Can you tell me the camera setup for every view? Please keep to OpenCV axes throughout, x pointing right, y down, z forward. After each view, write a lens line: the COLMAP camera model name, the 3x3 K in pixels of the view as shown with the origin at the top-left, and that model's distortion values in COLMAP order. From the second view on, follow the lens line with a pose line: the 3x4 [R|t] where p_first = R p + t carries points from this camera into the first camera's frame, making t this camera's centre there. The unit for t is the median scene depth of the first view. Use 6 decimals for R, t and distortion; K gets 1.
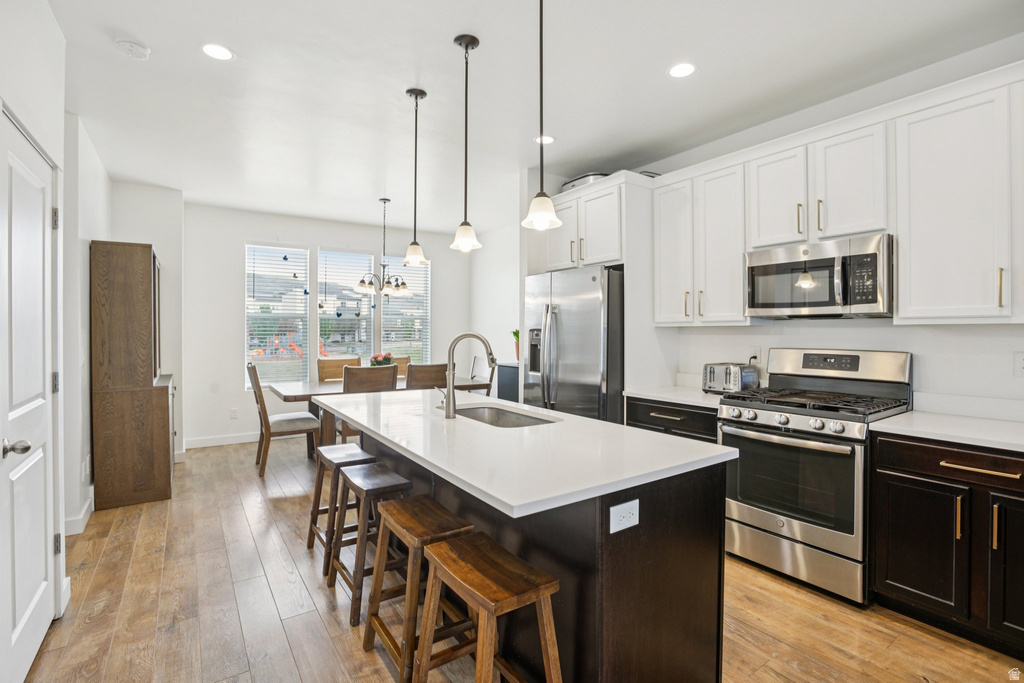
lens RADIAL K [[479.5, 0, 512.1], [0, 479.5, 336.0], [0, 0, 1]] dist [-0.070819, 0.033792]
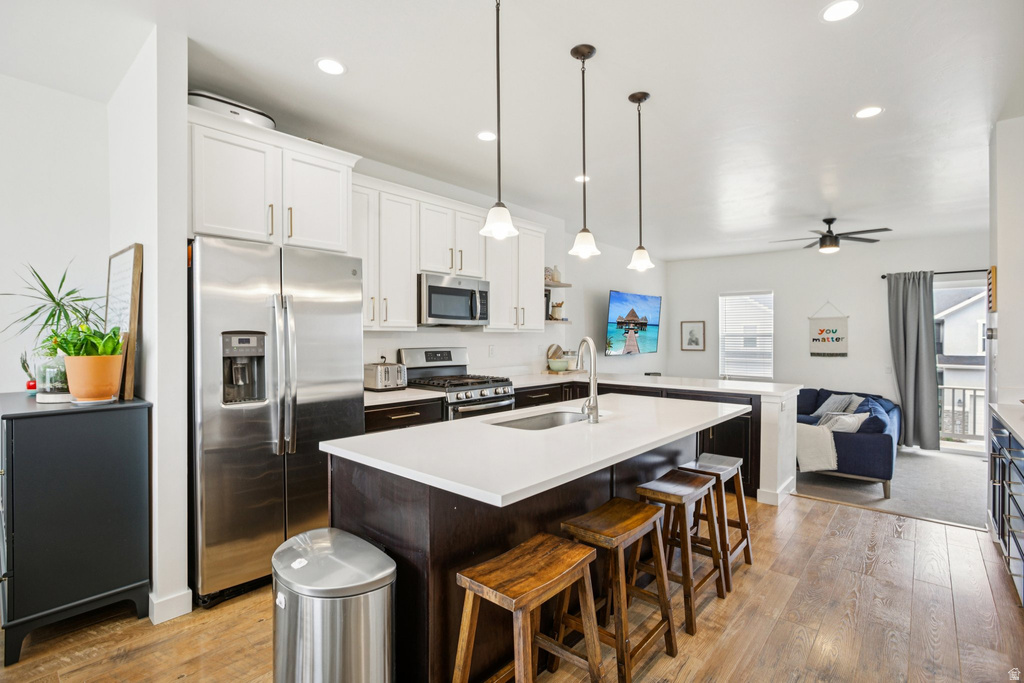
lens RADIAL K [[479.5, 0, 512.1], [0, 479.5, 336.0], [0, 0, 1]] dist [-0.070819, 0.033792]
pose [[-0.252638, -0.003128, 0.967556, -0.741024], [0.004343, 0.999981, 0.004367, -0.012552], [-0.967551, 0.005306, -0.252620, 0.995709]]
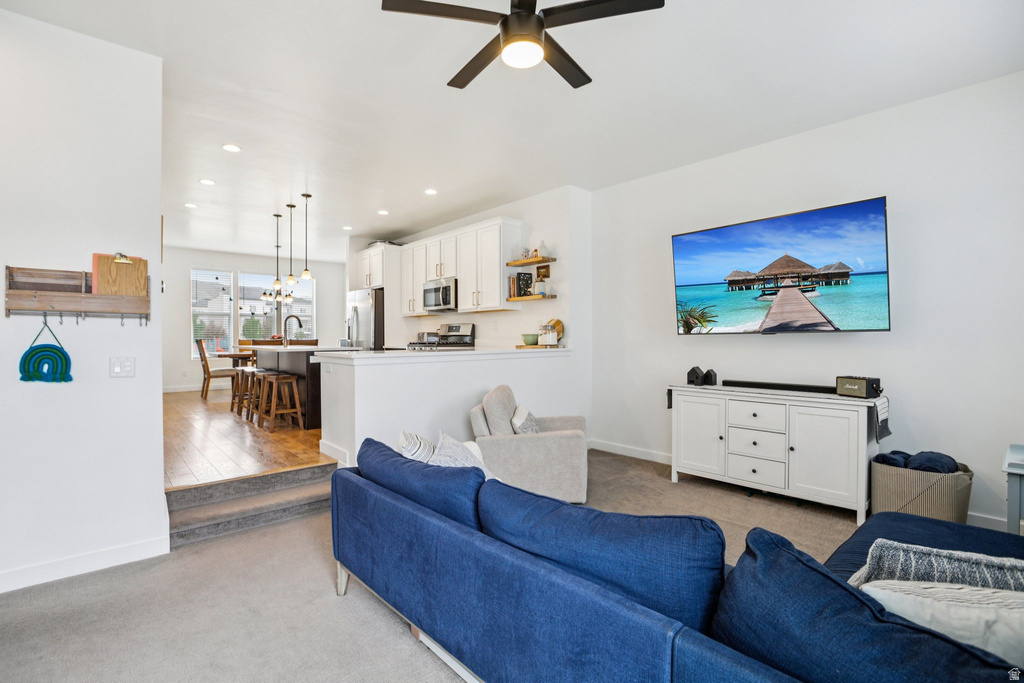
lens RADIAL K [[479.5, 0, 512.1], [0, 479.5, 336.0], [0, 0, 1]] dist [-0.070819, 0.033792]
pose [[0.992024, -0.006452, 0.125881, 0.571810], [0.007780, 0.999919, -0.010068, 0.102452], [-0.125806, 0.010967, 0.991994, -1.288387]]
